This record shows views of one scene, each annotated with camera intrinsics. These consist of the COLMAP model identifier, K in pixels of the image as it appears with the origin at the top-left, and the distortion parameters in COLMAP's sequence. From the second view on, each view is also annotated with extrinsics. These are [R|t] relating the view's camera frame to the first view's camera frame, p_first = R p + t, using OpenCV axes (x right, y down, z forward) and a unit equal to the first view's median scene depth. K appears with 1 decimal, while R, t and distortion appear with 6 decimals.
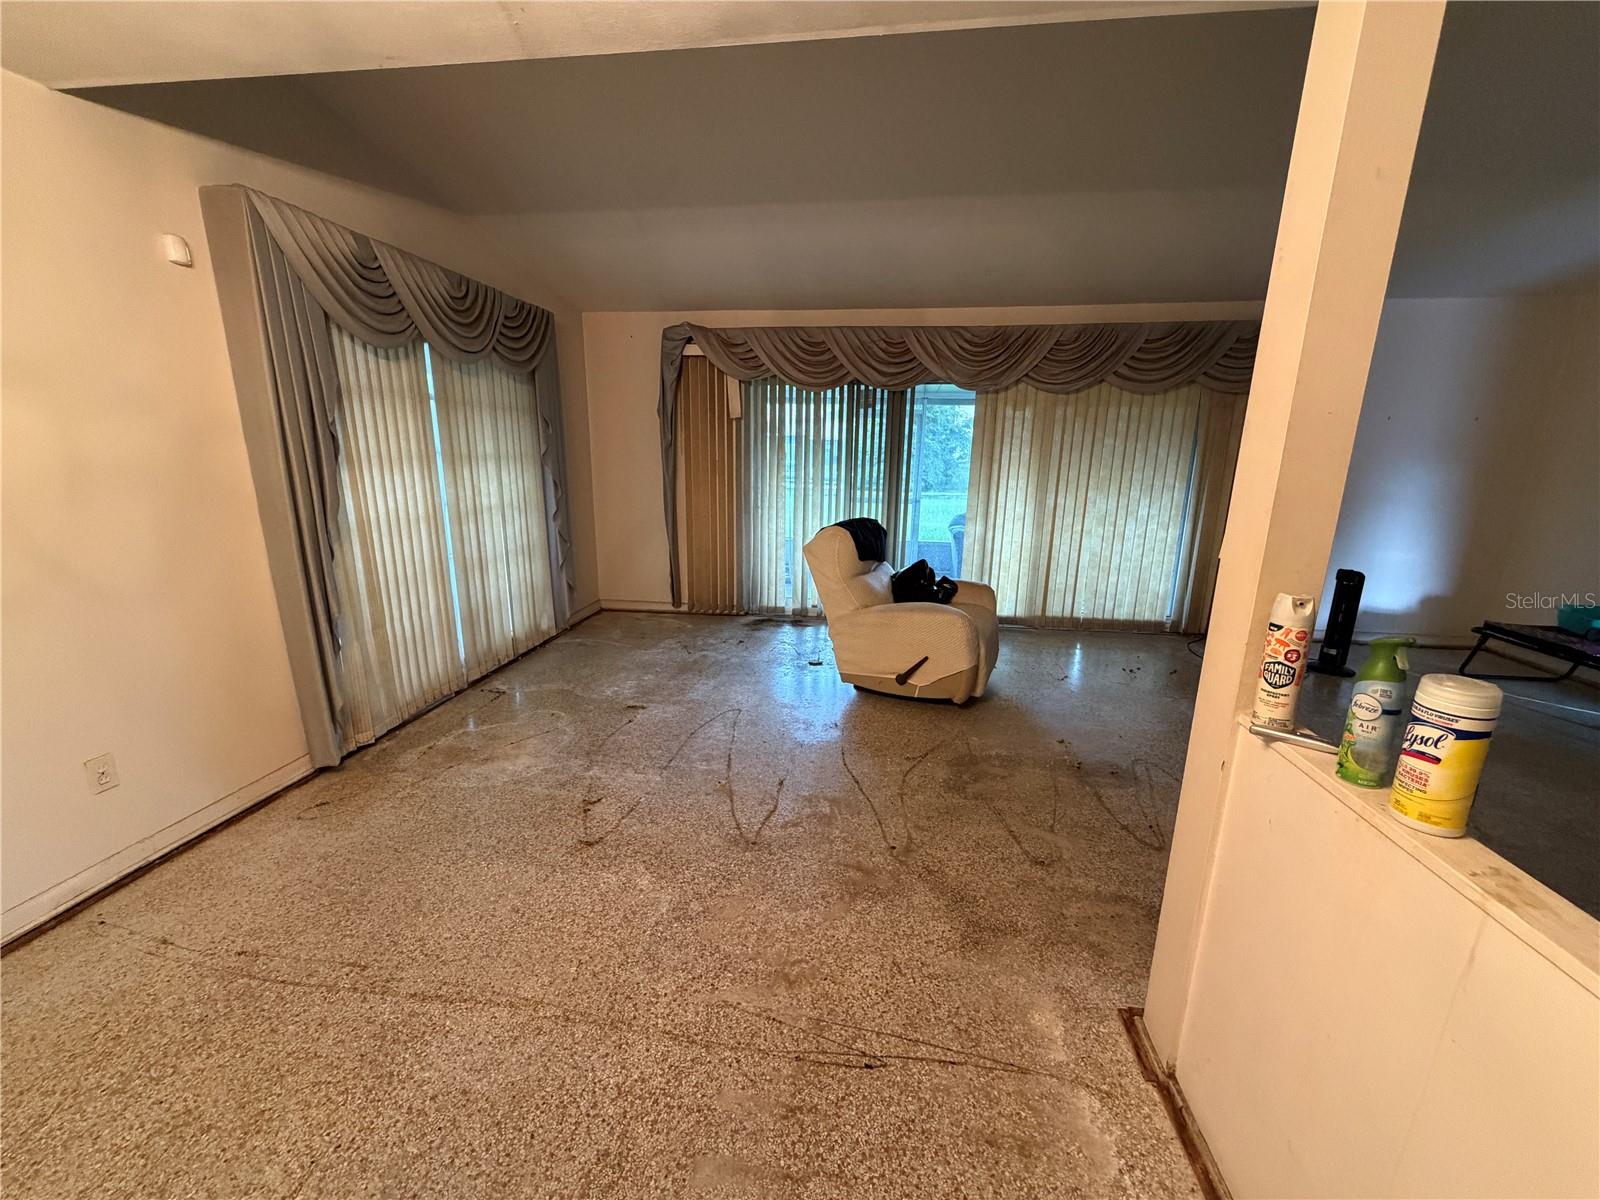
lens RADIAL K [[639.3, 0, 794.2], [0, 639.3, 602.9], [0, 0, 1]] dist [-0.000260, -0.000054]
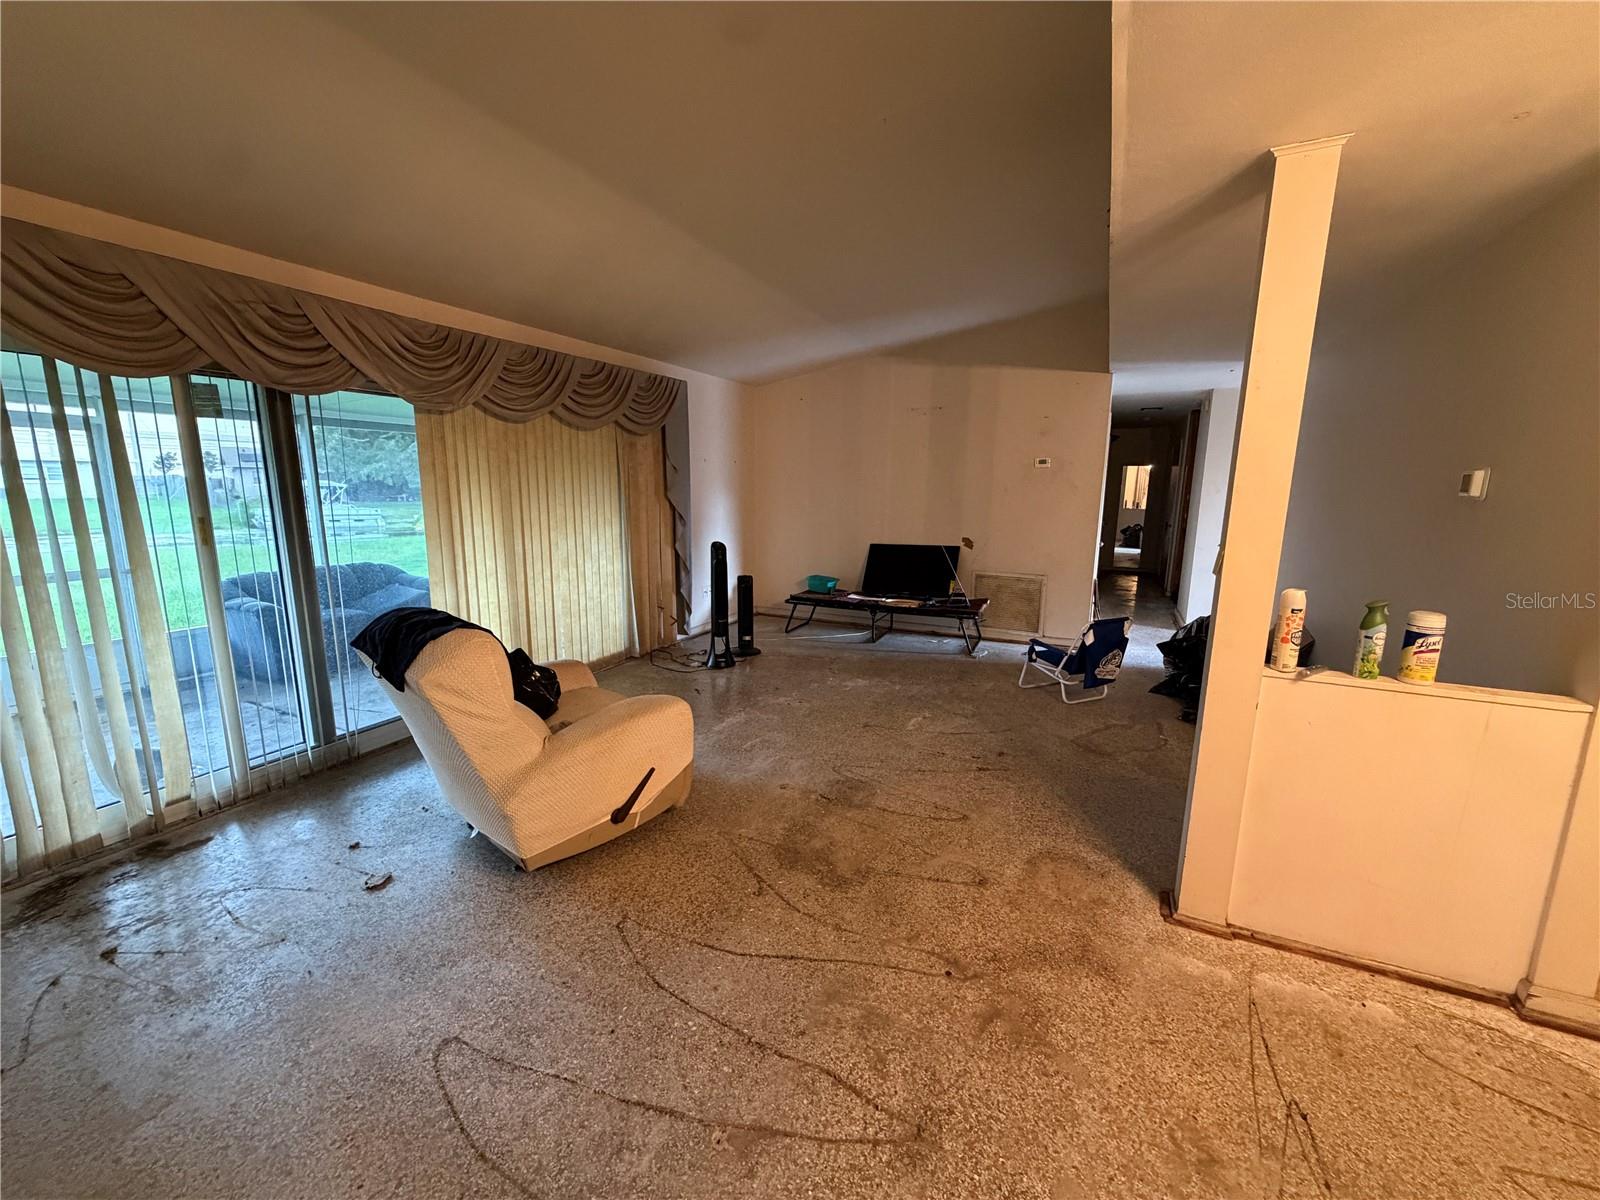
lens RADIAL K [[639.3, 0, 794.2], [0, 639.3, 602.9], [0, 0, 1]] dist [-0.000260, -0.000054]
pose [[0.310995, -0.185478, 0.932137, -0.327612], [0.218214, 0.968506, 0.119910, -0.127544], [-0.925021, 0.166114, 0.341675, 0.447273]]
